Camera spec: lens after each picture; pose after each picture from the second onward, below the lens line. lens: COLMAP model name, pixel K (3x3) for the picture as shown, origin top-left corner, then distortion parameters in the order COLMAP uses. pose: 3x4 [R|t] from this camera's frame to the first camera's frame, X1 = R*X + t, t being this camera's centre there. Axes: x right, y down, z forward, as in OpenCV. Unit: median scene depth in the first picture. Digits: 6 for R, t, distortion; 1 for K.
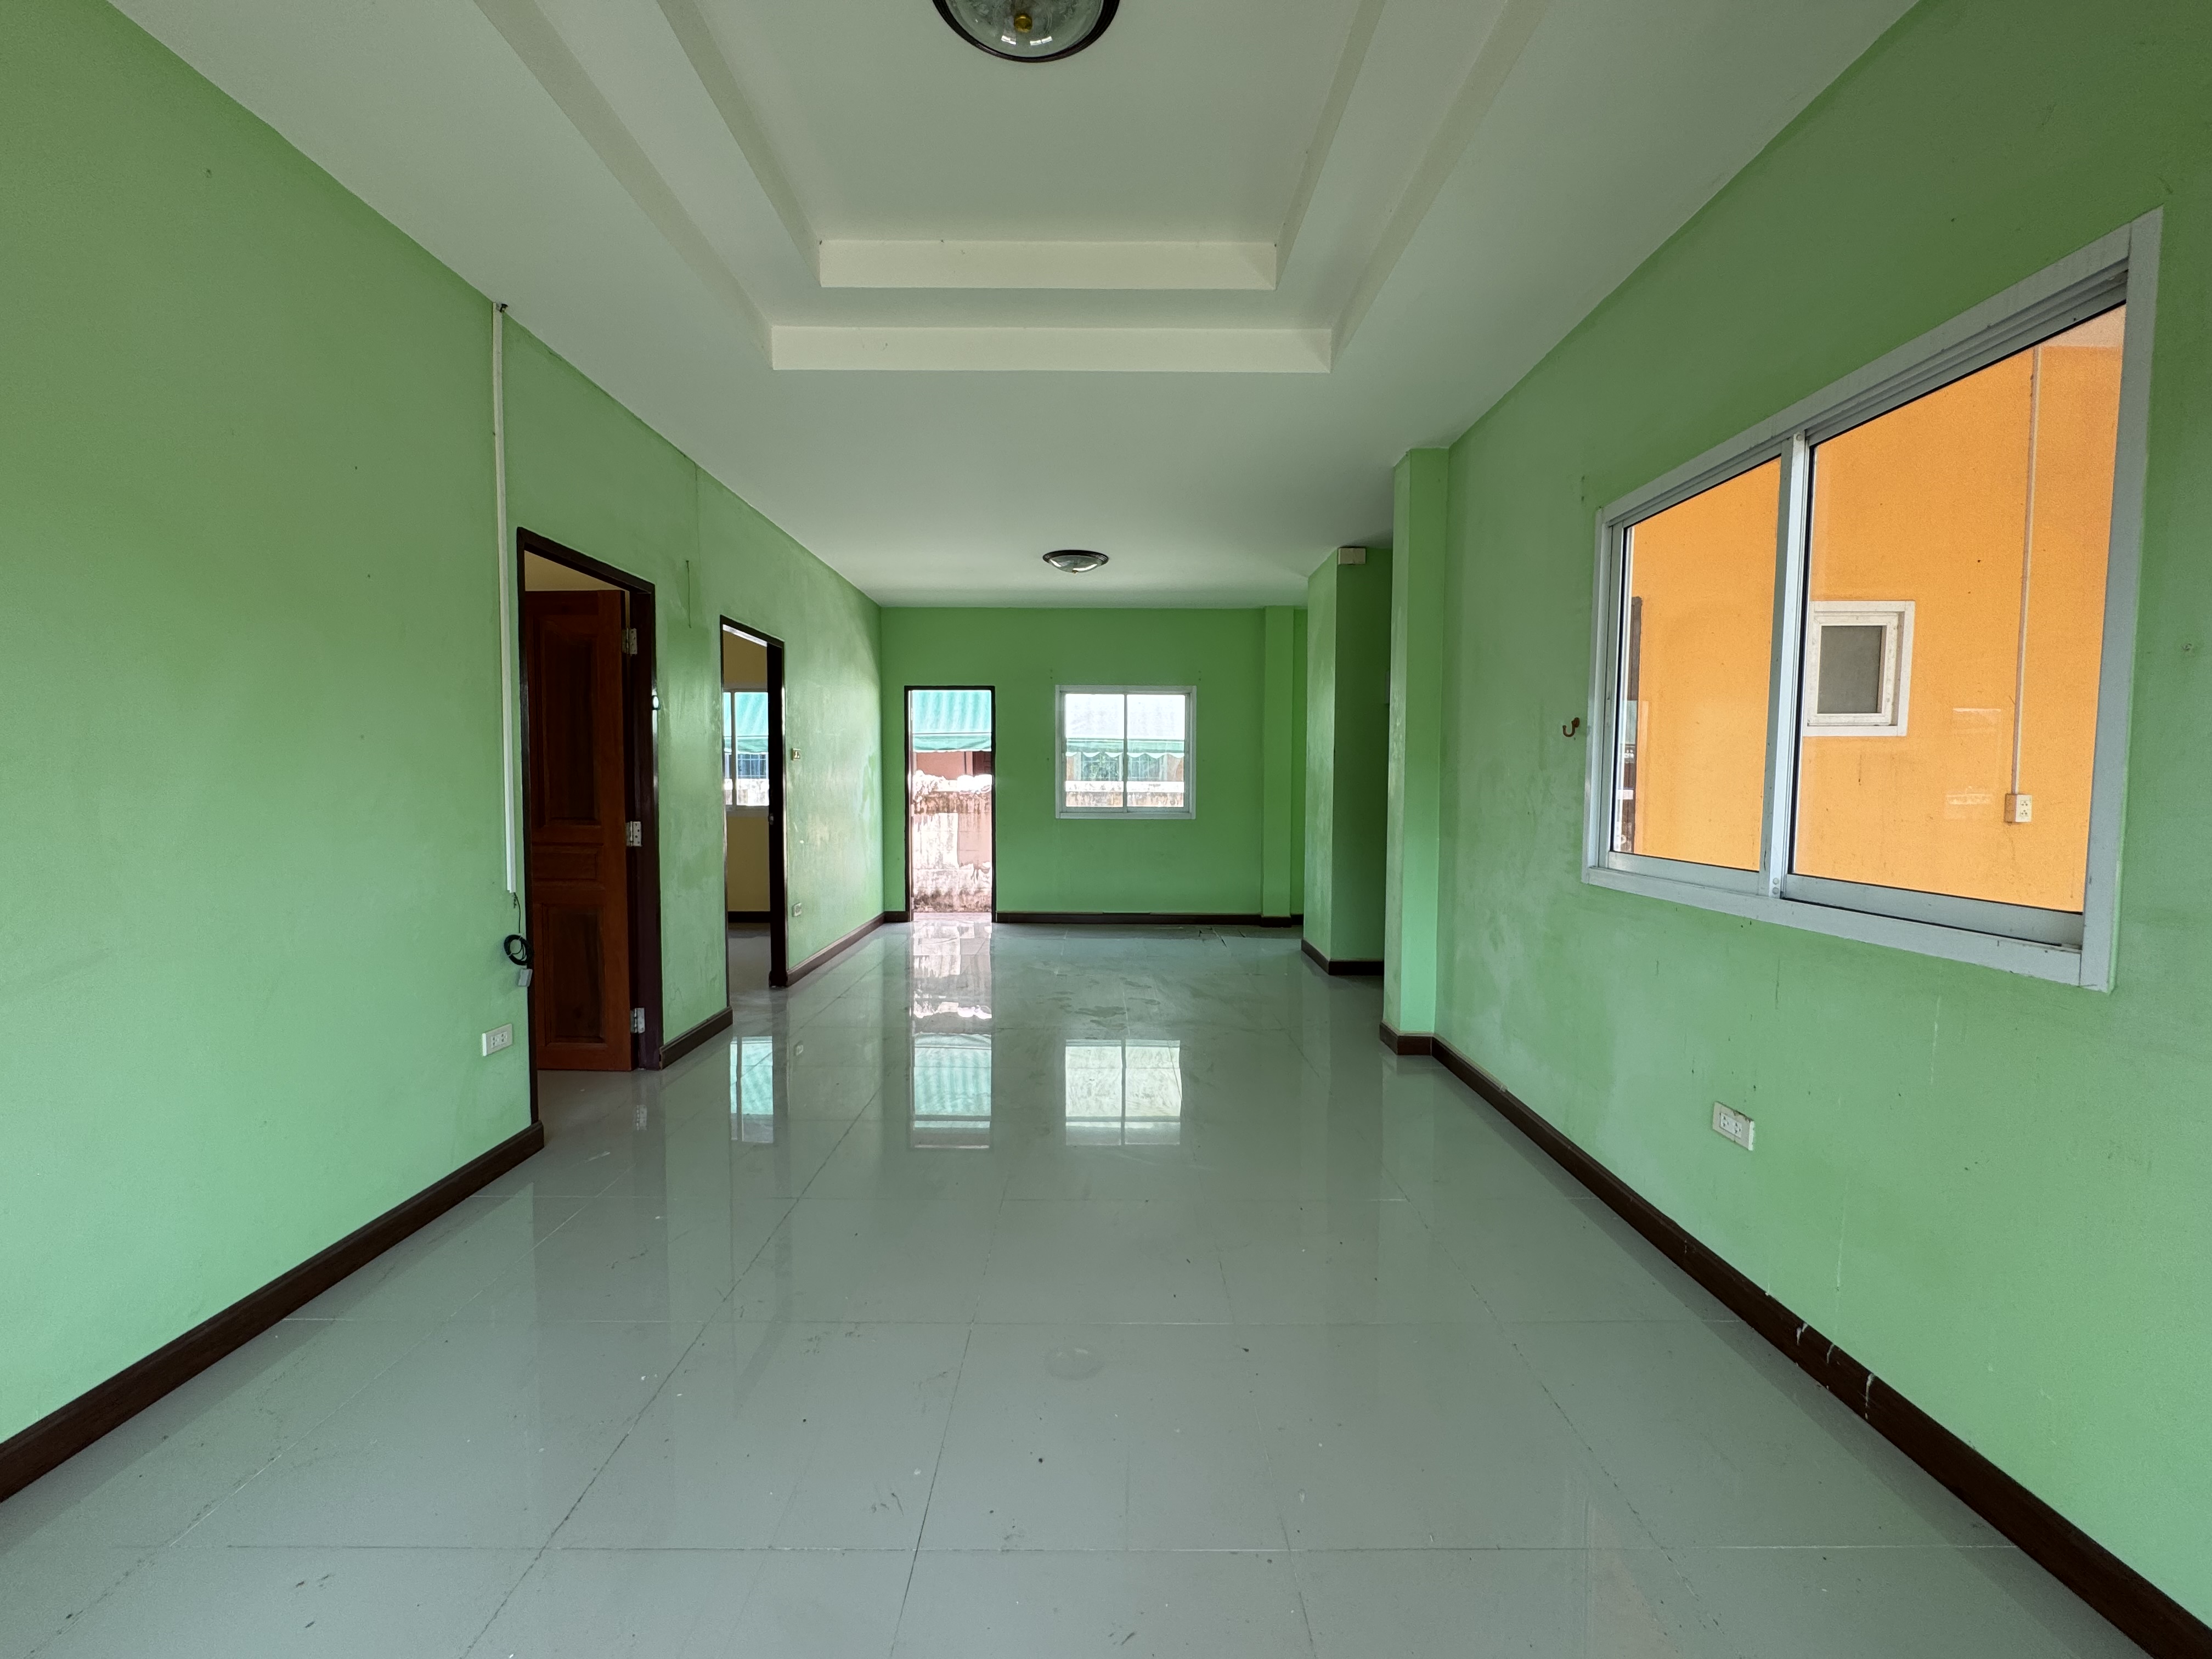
lens RADIAL K [[888.8, 0, 1106.0], [0, 888.8, 829.5], [0, 0, 1]] dist [-0.003694, -0.000480]
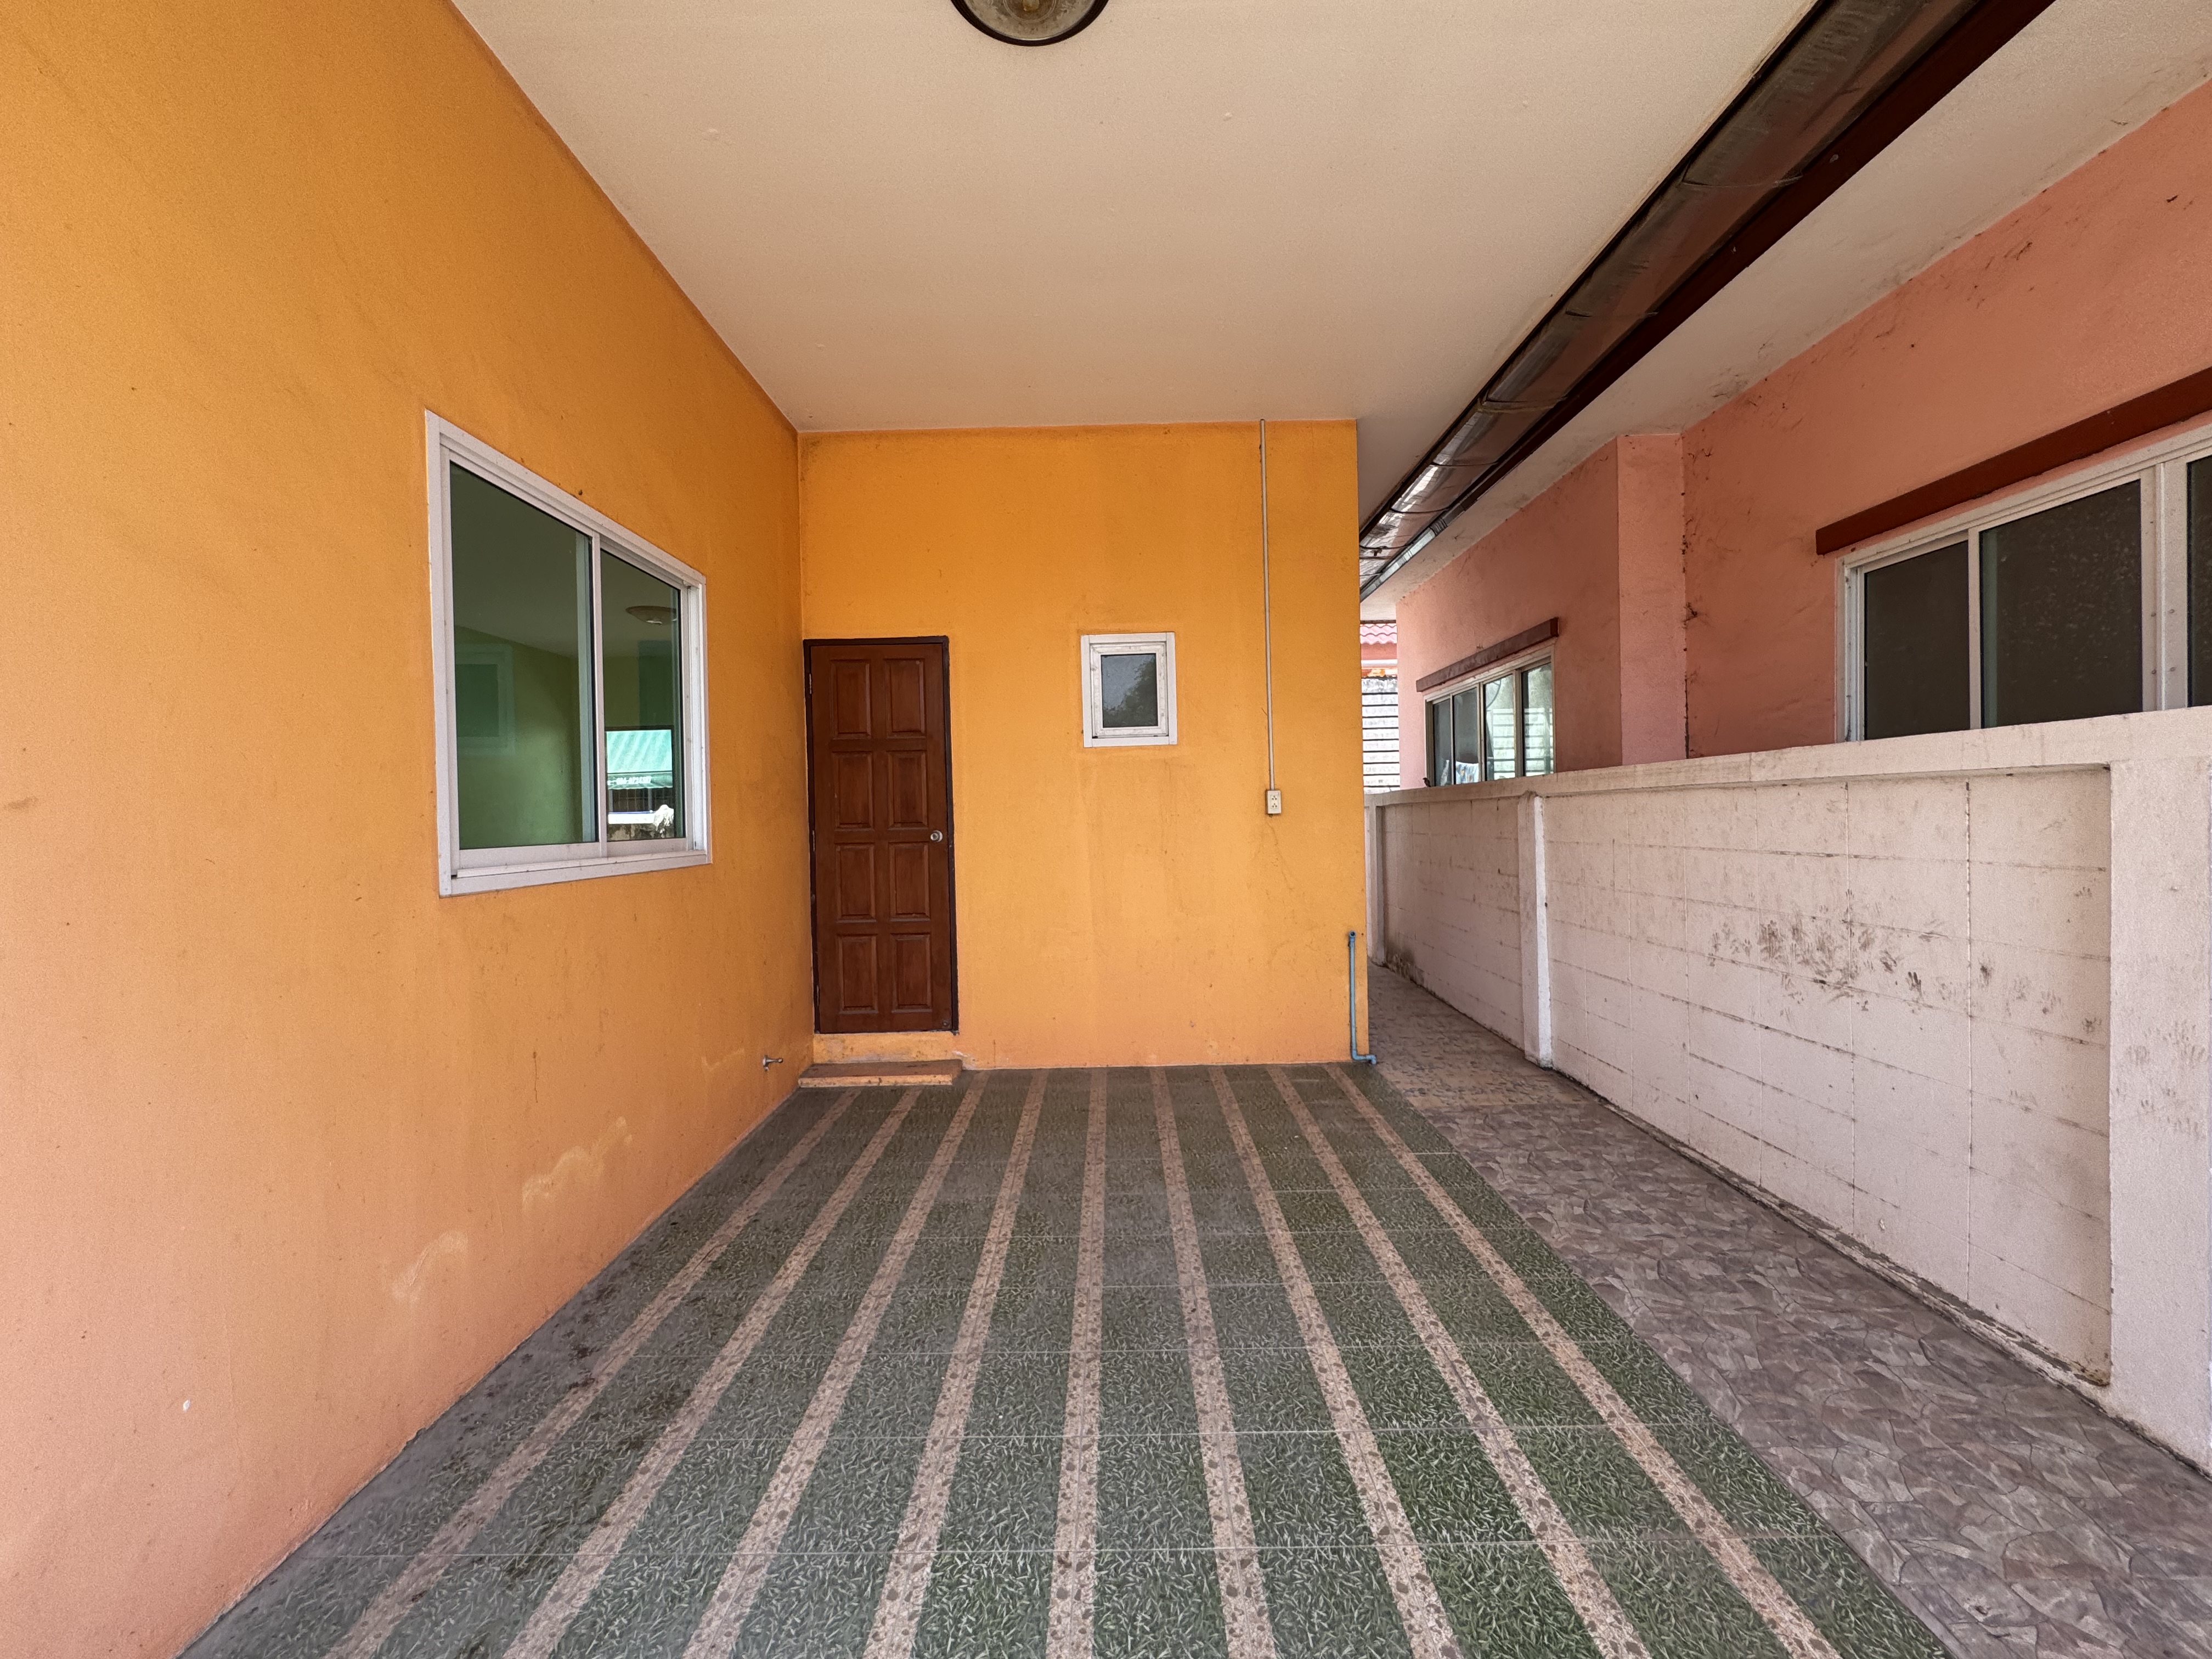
lens RADIAL K [[905.3, 0, 1106.0], [0, 905.3, 829.5], [0, 0, 1]] dist [0.001405, 0.000043]
pose [[0.999552, -0.027019, -0.012870, 0.818779], [0.026435, 0.998699, -0.043607, 0.058958], [0.014032, 0.043247, 0.998966, -0.208847]]
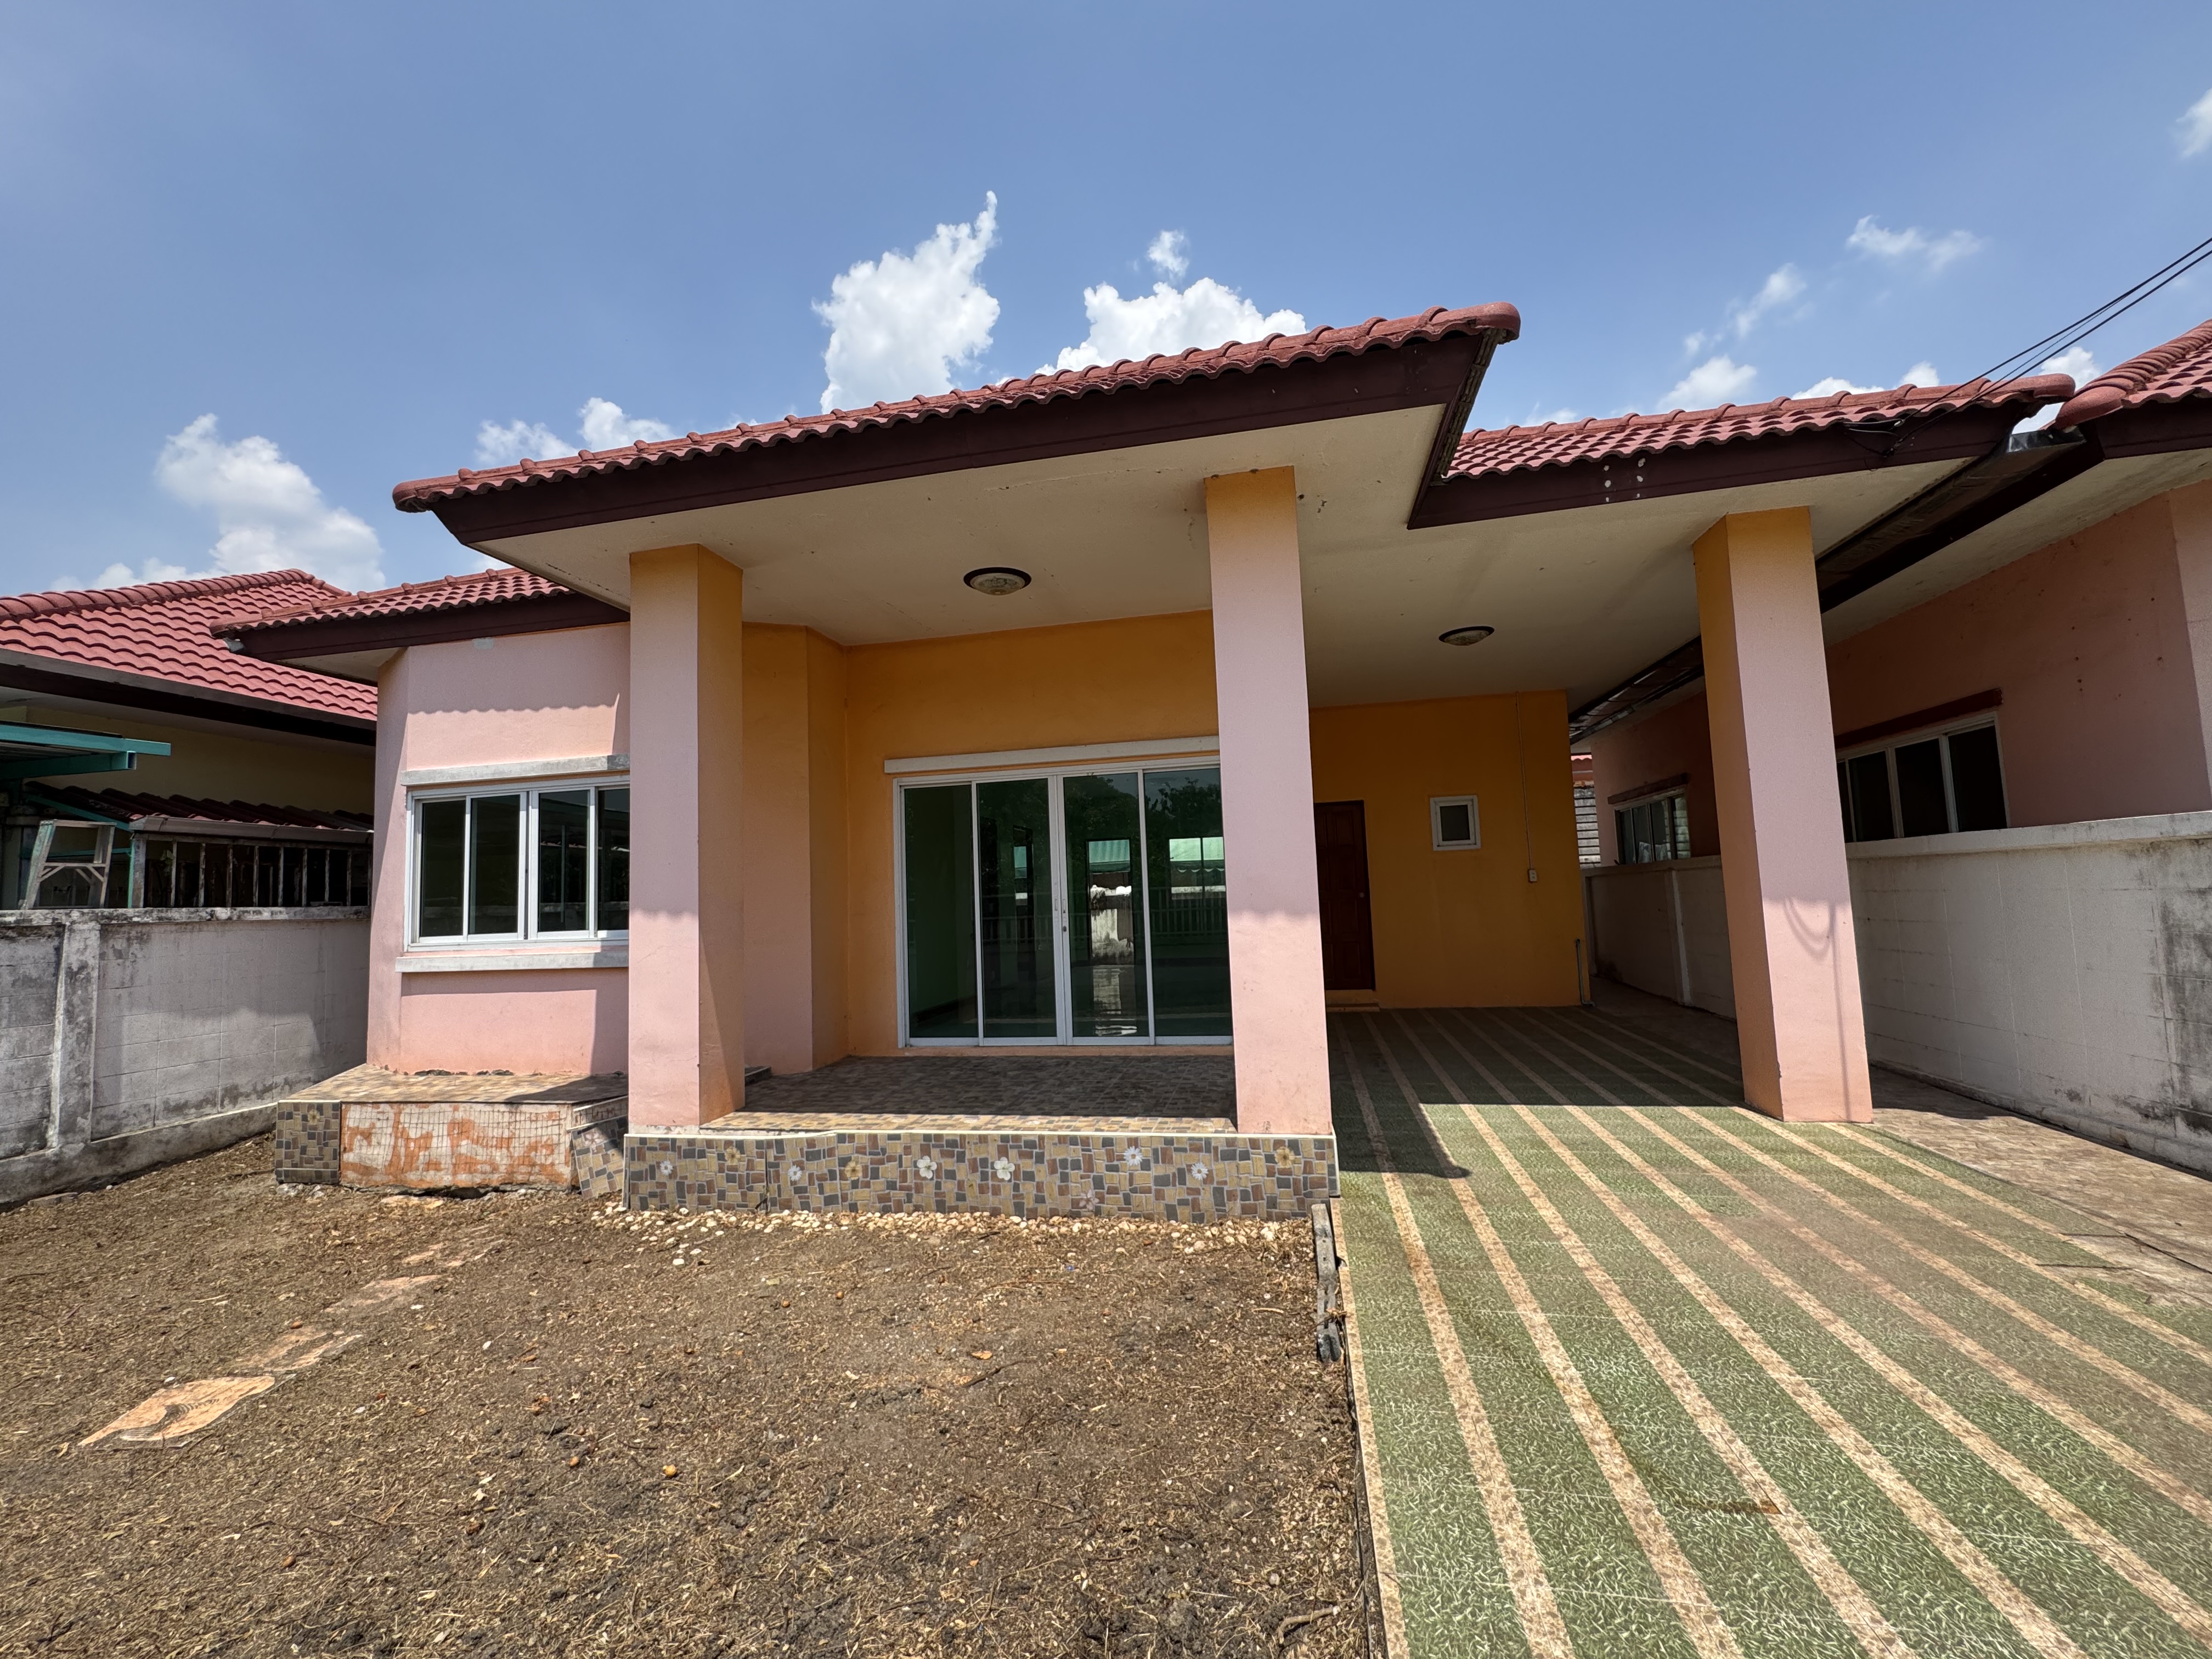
lens RADIAL K [[888.8, 0, 1106.0], [0, 888.8, 829.5], [0, 0, 1]] dist [-0.003694, -0.000480]
pose [[0.977450, -0.056639, -0.203431, 0.393270], [0.028710, 0.990057, -0.137703, 0.150390], [0.209208, 0.128757, 0.969357, -1.596074]]
